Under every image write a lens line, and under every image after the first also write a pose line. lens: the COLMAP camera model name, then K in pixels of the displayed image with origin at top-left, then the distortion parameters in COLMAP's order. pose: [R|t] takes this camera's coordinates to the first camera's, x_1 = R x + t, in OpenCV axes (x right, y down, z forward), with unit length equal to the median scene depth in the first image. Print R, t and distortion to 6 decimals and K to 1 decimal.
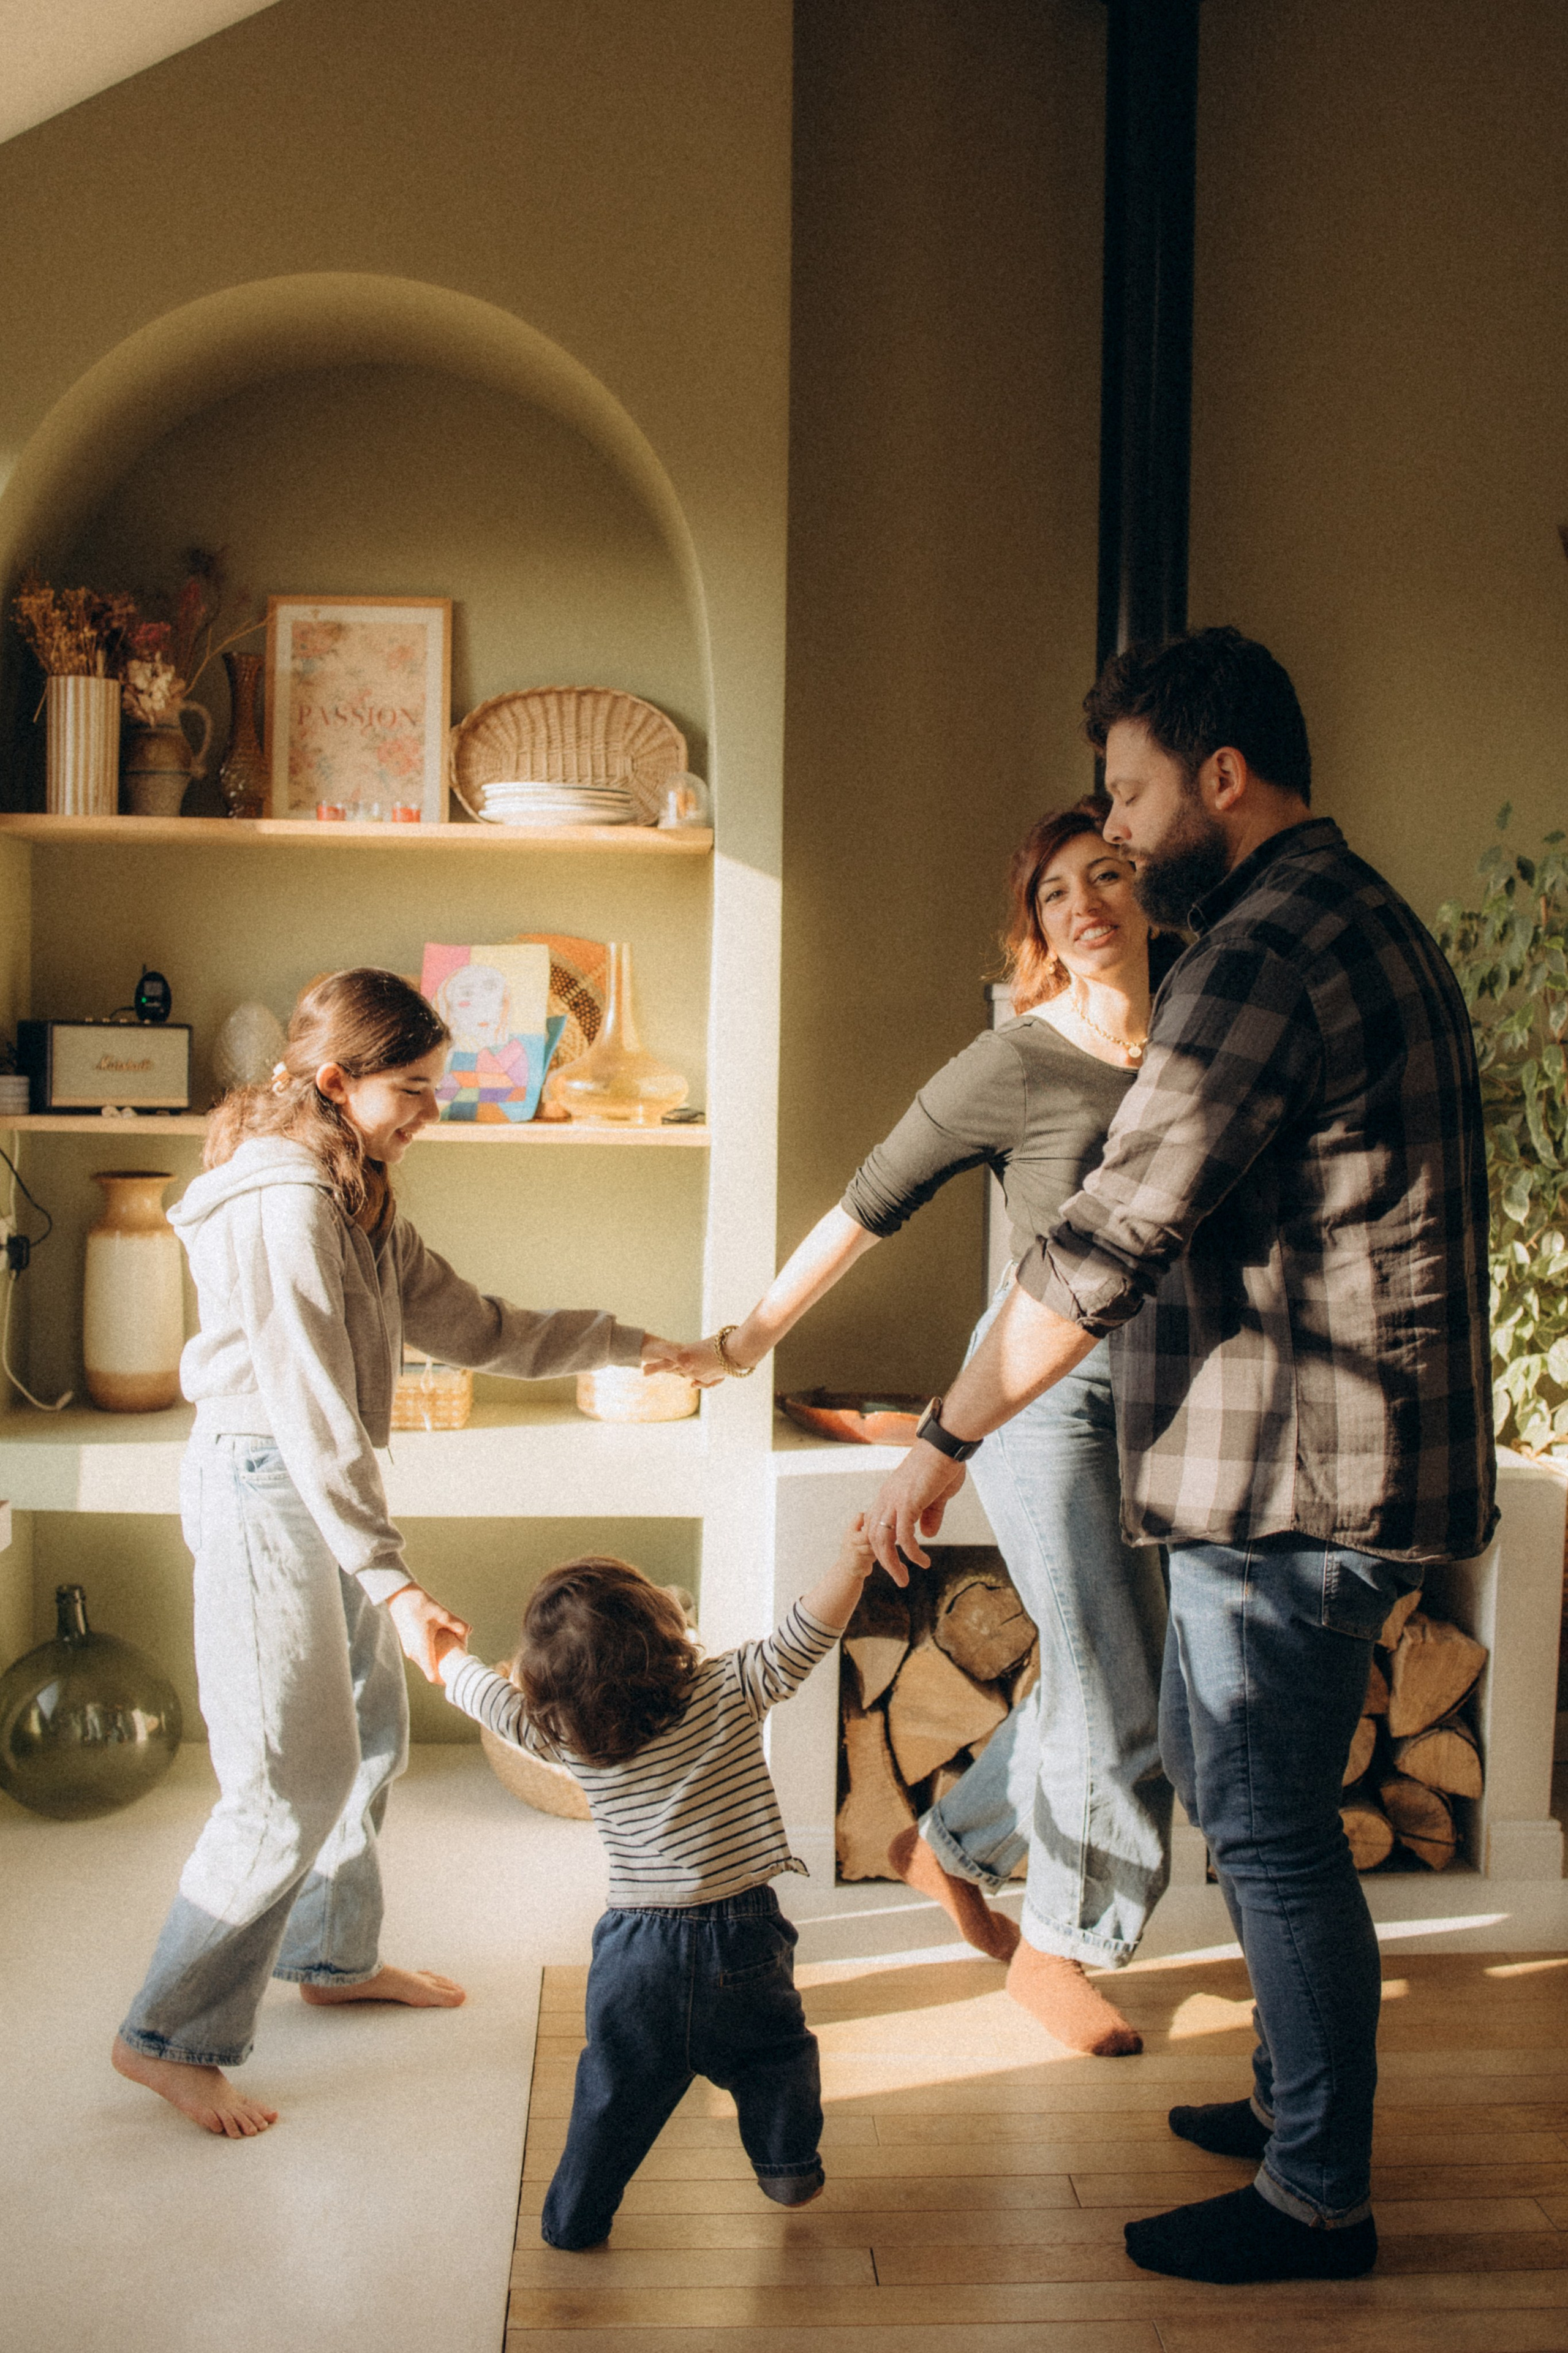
lens RADIAL K [[2387.7, 0, 784.2], [0, 2387.7, 1179.9], [0, 0, 1]] dist [-0.066556, 0.000000]
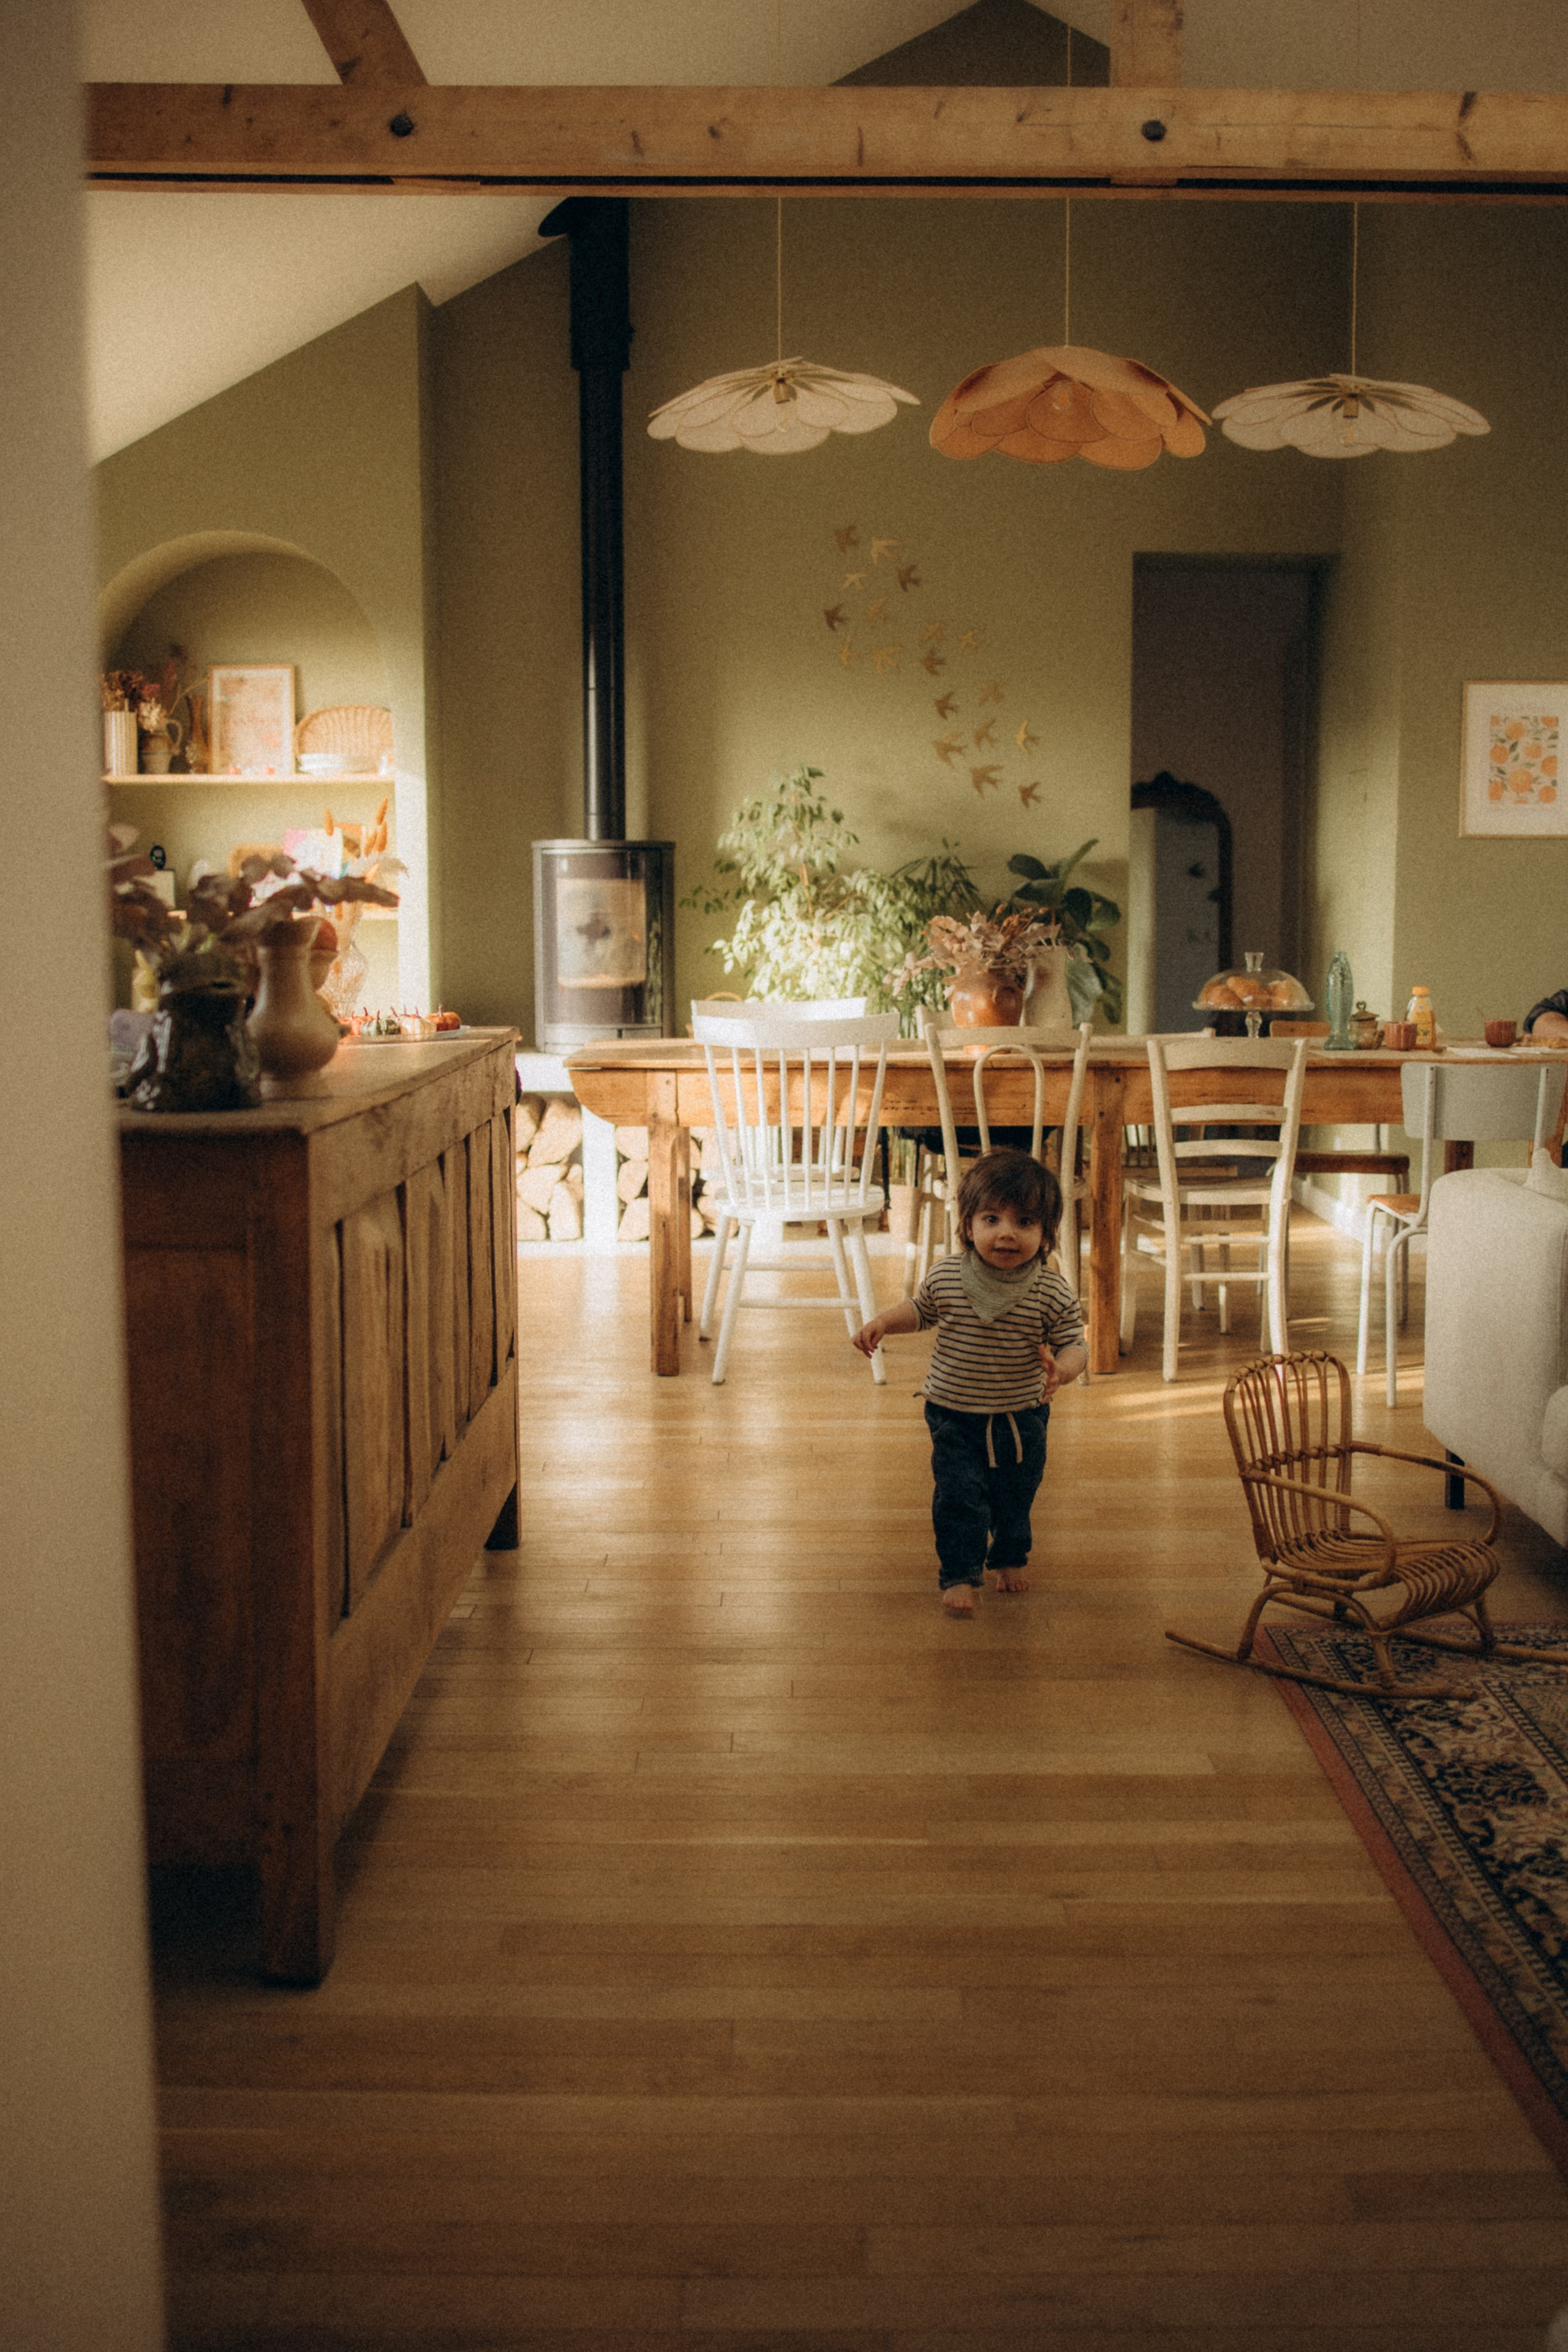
lens RADIAL K [[2386.9, 0, 784.9], [0, 2386.9, 1169.9], [0, 0, 1]] dist [-0.066556, 0.000000]
pose [[0.995974, -0.011676, -0.088880, 0.487906], [0.016161, 0.998623, 0.049908, 0.107950], [0.088174, -0.051144, 0.994791, -1.105490]]
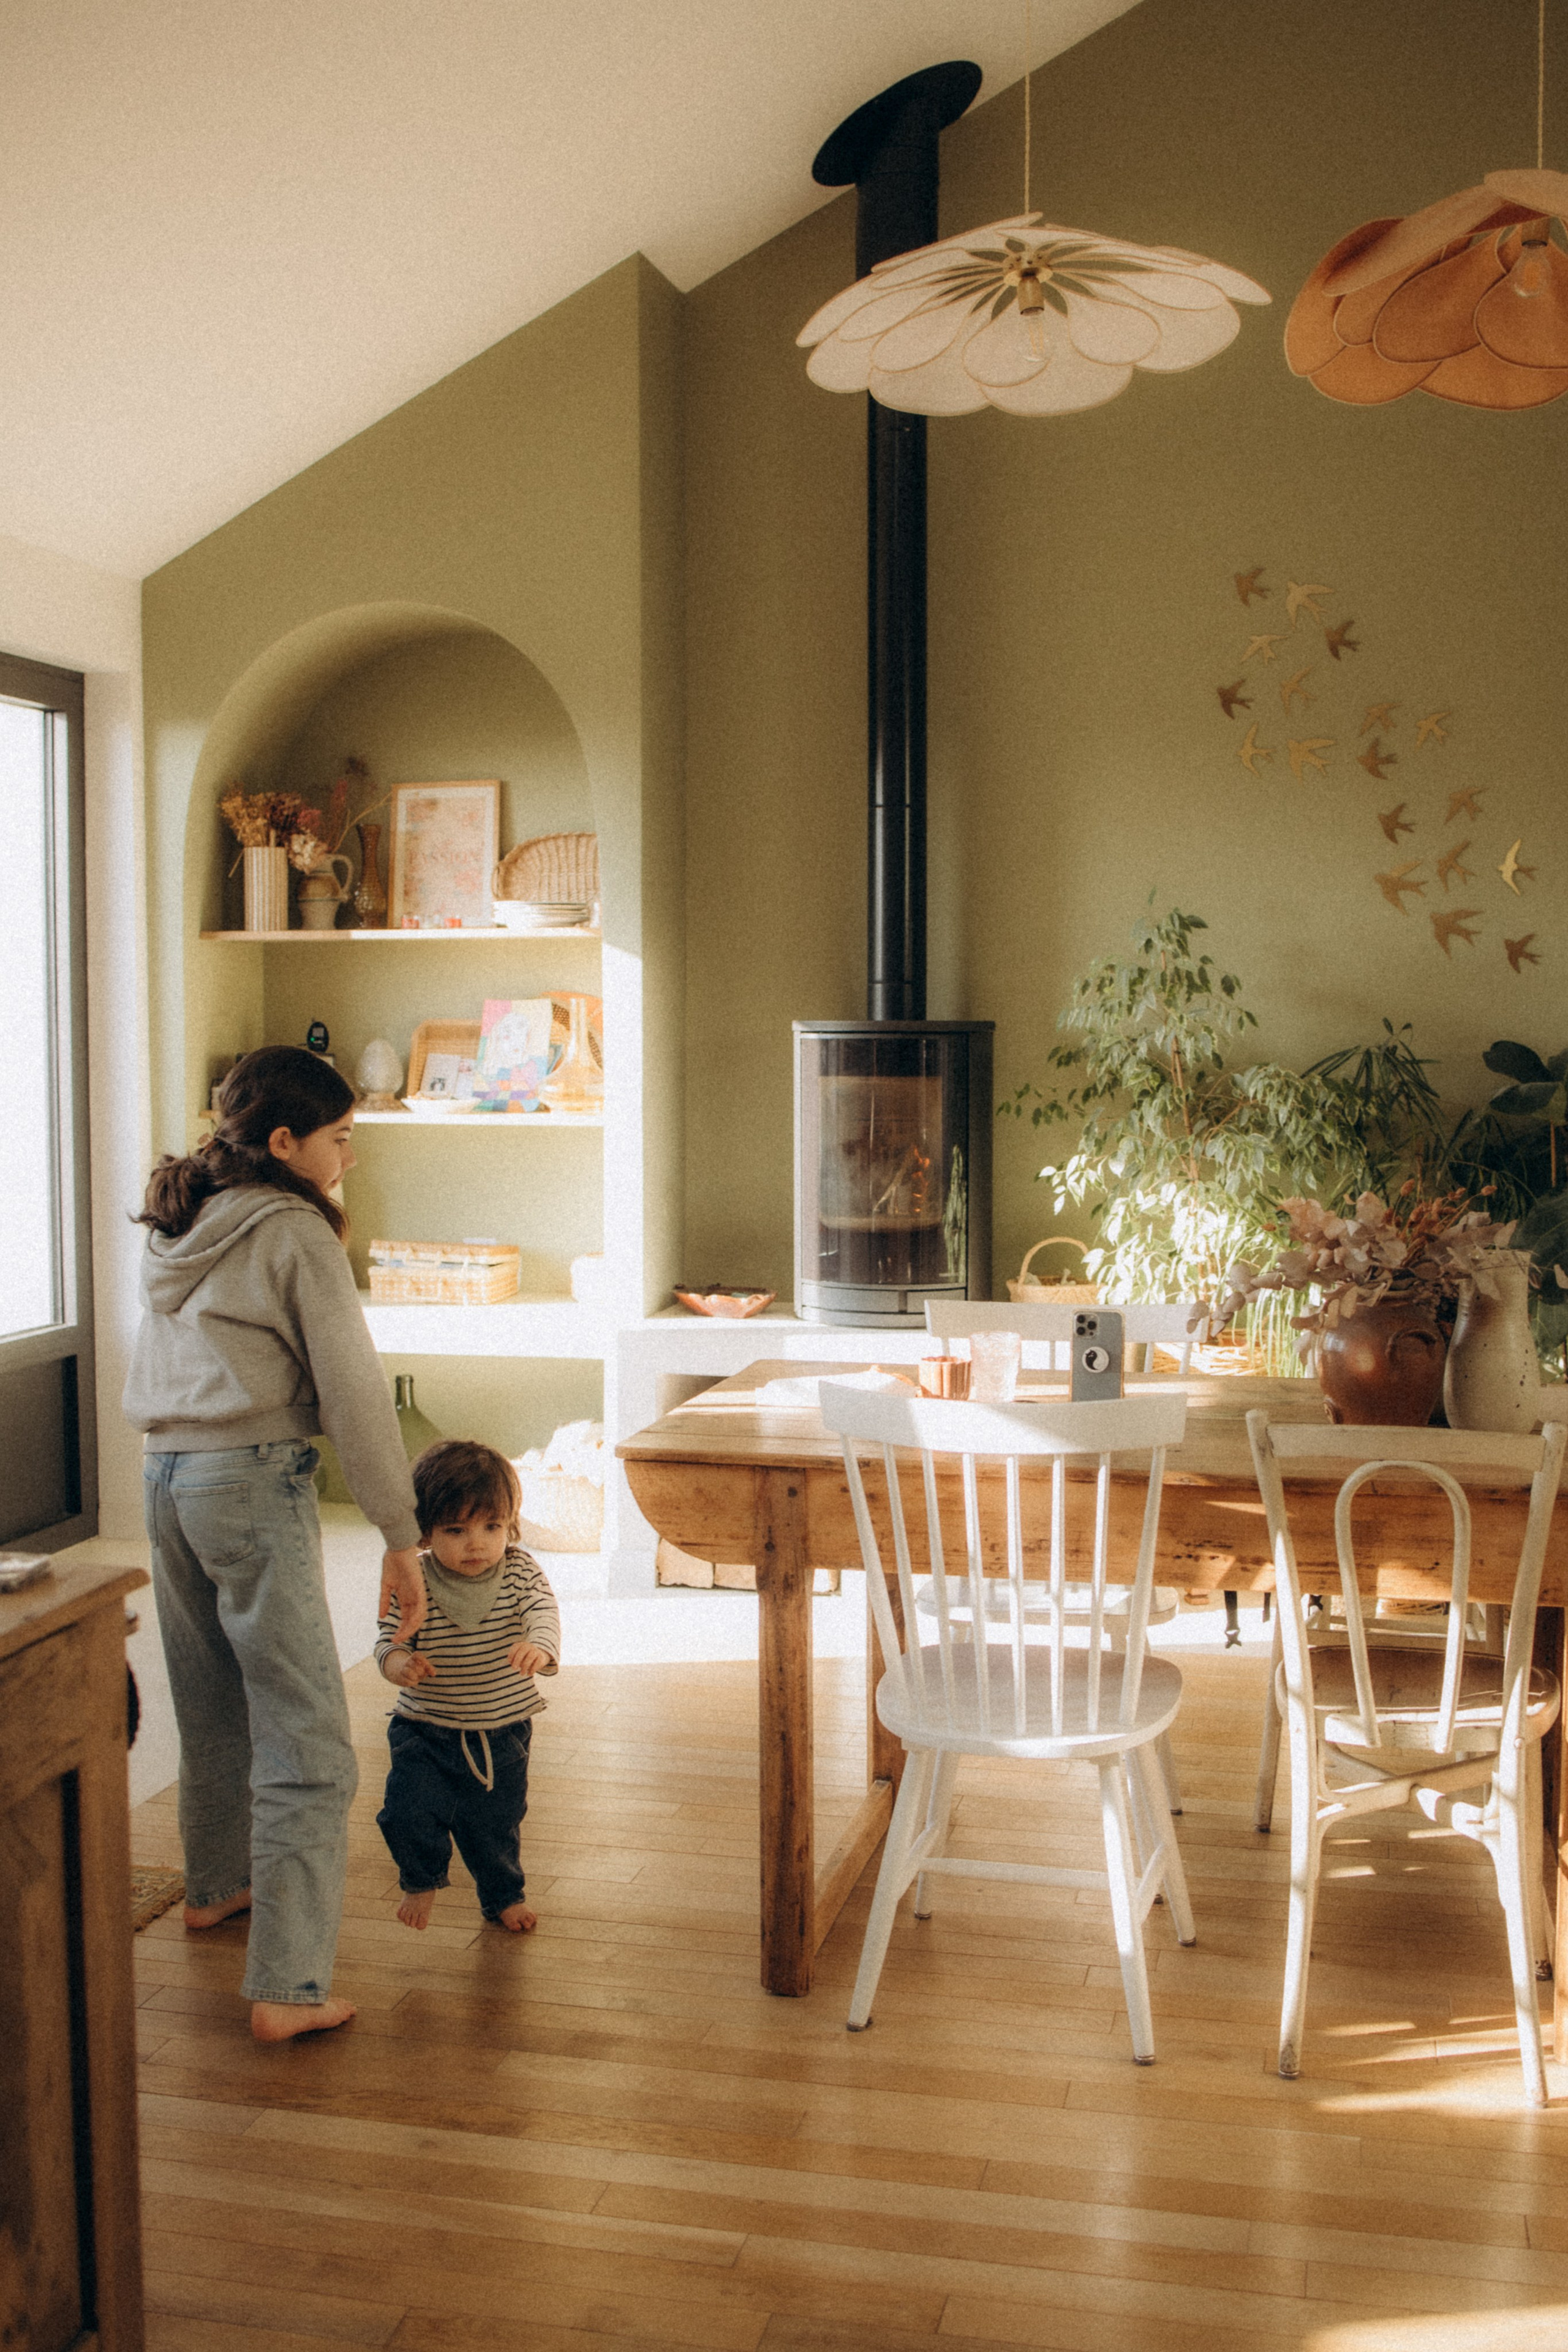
lens RADIAL K [[2386.9, 0, 768.0], [0, 2386.9, 1185.0], [0, 0, 1]] dist [-0.066556, 0.000000]
pose [[0.948791, 0.001850, -0.315899, 0.541778], [-0.000210, 0.999986, 0.005226, 0.015728], [0.315905, -0.004892, 0.948778, -0.452590]]
